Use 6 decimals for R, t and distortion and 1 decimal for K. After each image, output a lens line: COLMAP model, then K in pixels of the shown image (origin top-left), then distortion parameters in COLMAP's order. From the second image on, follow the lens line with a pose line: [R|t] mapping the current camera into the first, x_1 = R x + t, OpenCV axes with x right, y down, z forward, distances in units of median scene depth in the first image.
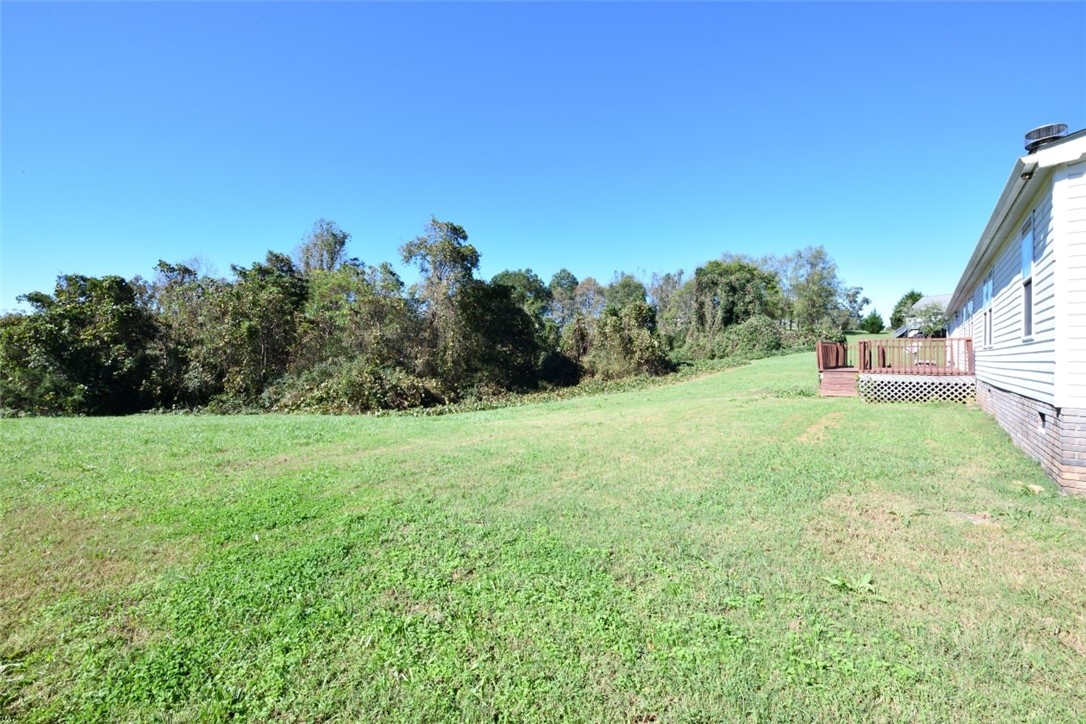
lens RADIAL K [[433.4, 0, 540.2], [0, 433.4, 356.0], [0, 0, 1]] dist [-0.019362, -0.000029]
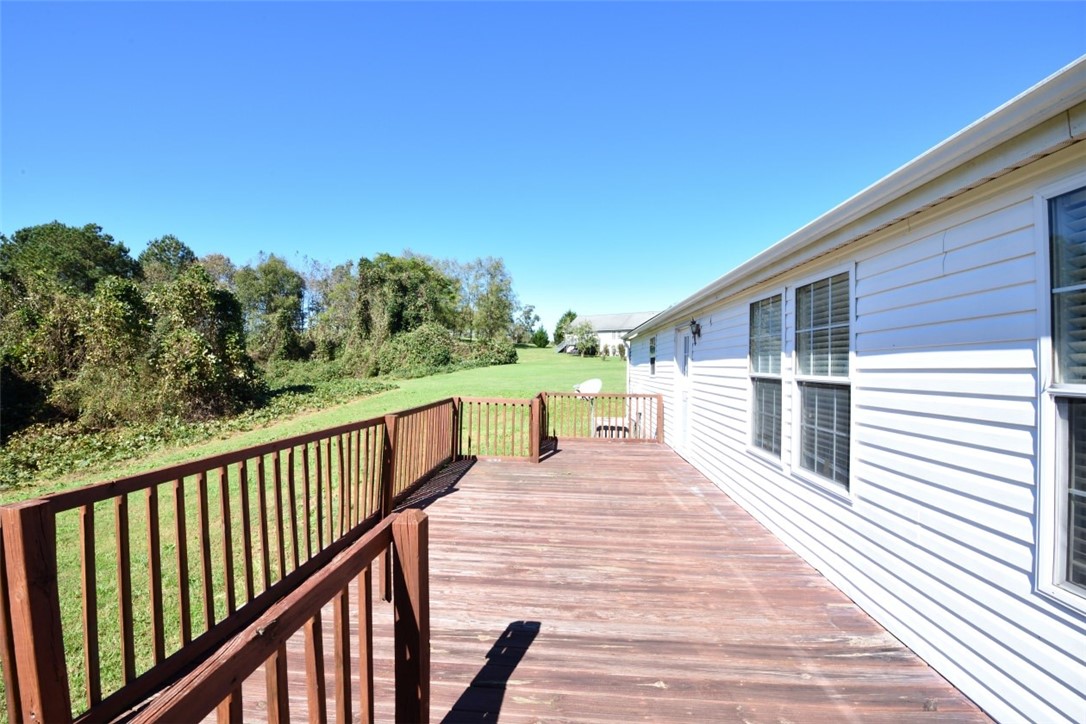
lens RADIAL K [[433.4, 0, 540.2], [0, 433.4, 356.0], [0, 0, 1]] dist [-0.019362, -0.000029]
pose [[0.791980, 0.020360, 0.610208, 0.140963], [-0.012057, 0.999770, -0.017709, -0.014384], [-0.610428, 0.006668, 0.792043, 0.174329]]
